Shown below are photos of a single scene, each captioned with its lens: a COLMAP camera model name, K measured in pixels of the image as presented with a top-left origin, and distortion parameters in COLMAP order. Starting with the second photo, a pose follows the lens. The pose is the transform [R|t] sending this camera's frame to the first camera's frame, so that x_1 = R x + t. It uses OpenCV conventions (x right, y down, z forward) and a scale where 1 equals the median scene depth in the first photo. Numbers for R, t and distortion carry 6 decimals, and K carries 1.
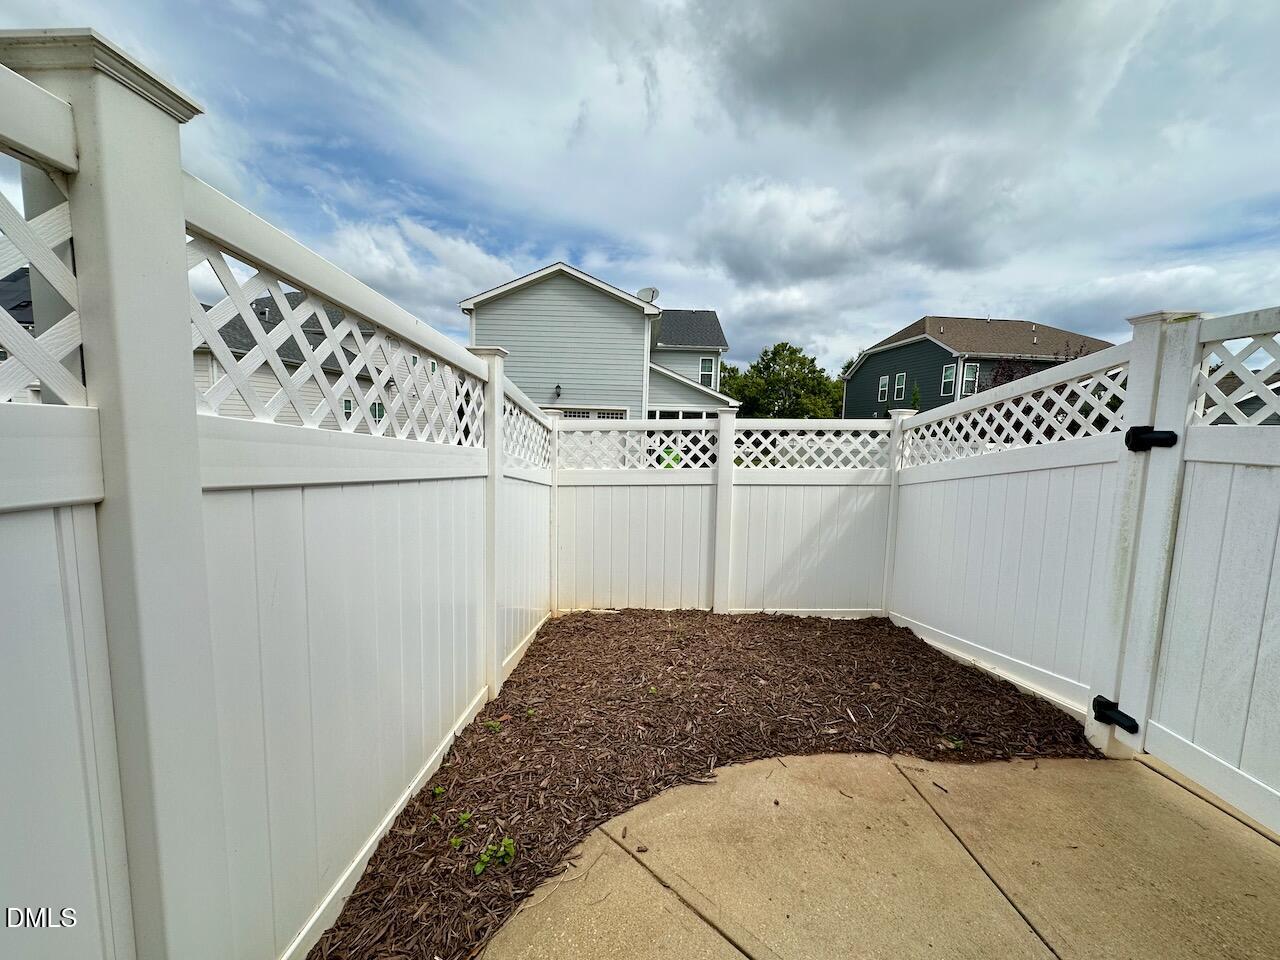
lens RADIAL K [[512.8, 0, 640.0], [0, 512.8, 480.0], [0, 0, 1]] dist [0.001277, 0.000091]
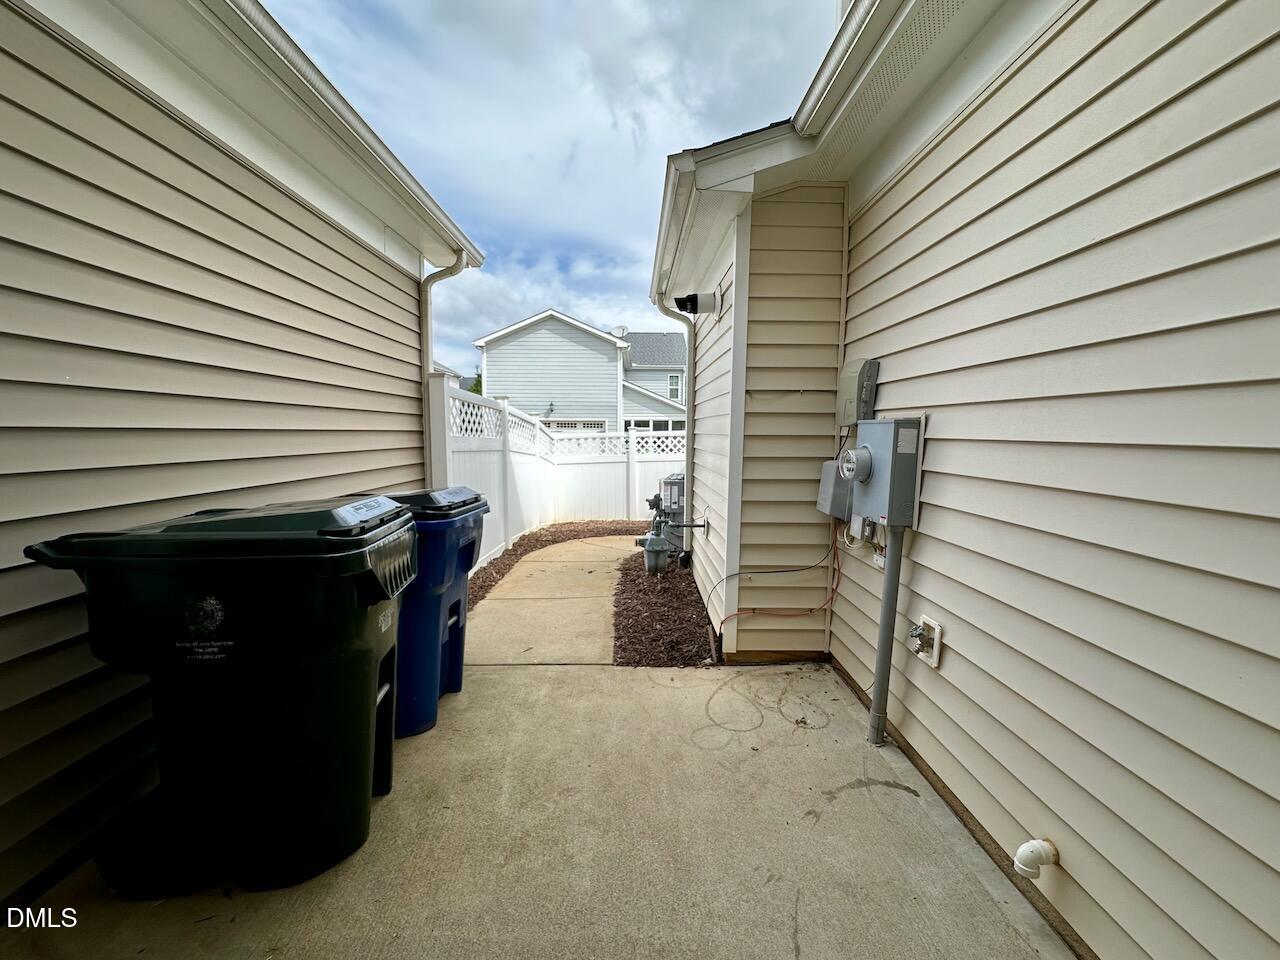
lens RADIAL K [[515.8, 0, 640.0], [0, 515.8, 480.0], [0, 0, 1]] dist [-0.001590, -0.000116]
pose [[0.999633, -0.023899, 0.012777, 0.041635], [0.024028, 0.999661, -0.010067, 0.027249], [-0.012532, 0.010370, 0.999868, -0.298788]]
